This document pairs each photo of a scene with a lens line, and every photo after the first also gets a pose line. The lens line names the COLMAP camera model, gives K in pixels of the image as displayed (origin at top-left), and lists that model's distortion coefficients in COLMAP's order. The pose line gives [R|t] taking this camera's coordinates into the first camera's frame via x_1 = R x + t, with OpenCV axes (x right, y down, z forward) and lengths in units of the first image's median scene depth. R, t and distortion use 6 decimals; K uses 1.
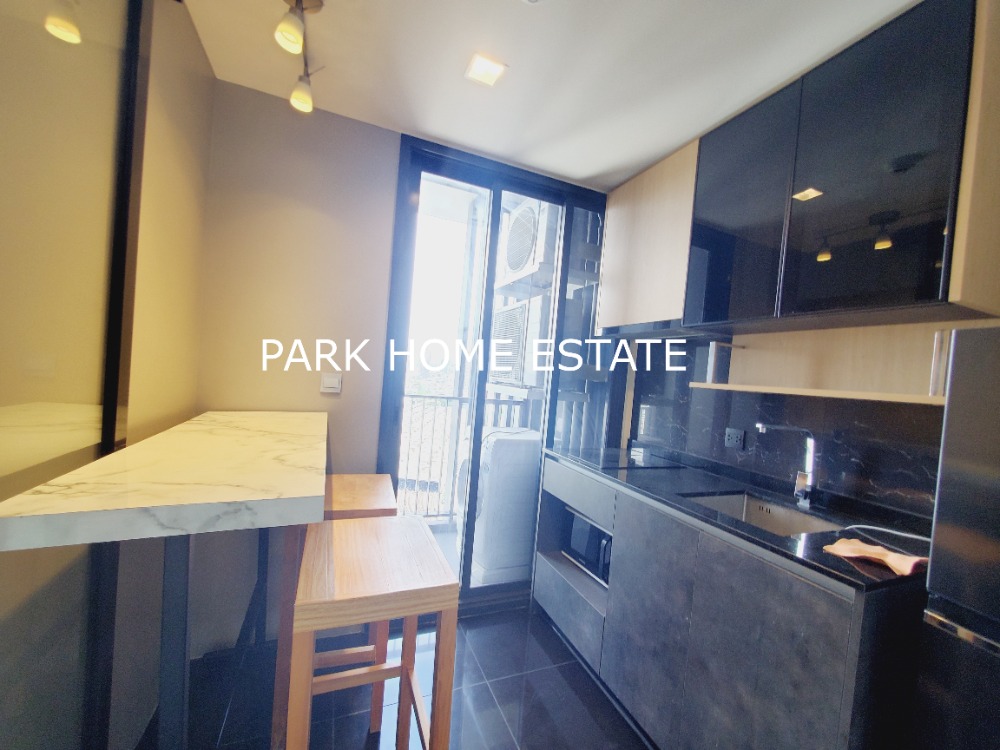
lens RADIAL K [[399.5, 0, 501.3], [0, 399.5, 380.7], [0, 0, 1]] dist [0.001031, 0.000117]
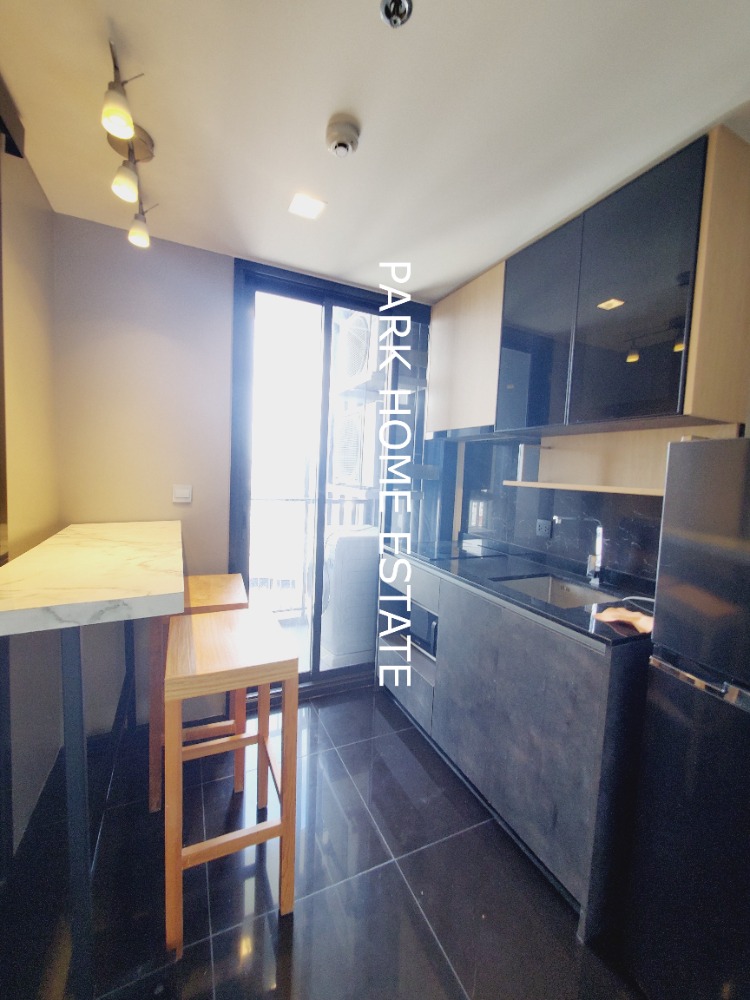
lens RADIAL K [[399.5, 0, 366.1], [0, 399.5, 495.7], [0, 0, 1]] dist [0.001031, 0.000117]
pose [[0.998731, -0.040870, 0.029430, 0.056847], [0.039384, 0.998001, 0.049430, -0.029871], [-0.031391, -0.048209, 0.998344, -0.137834]]
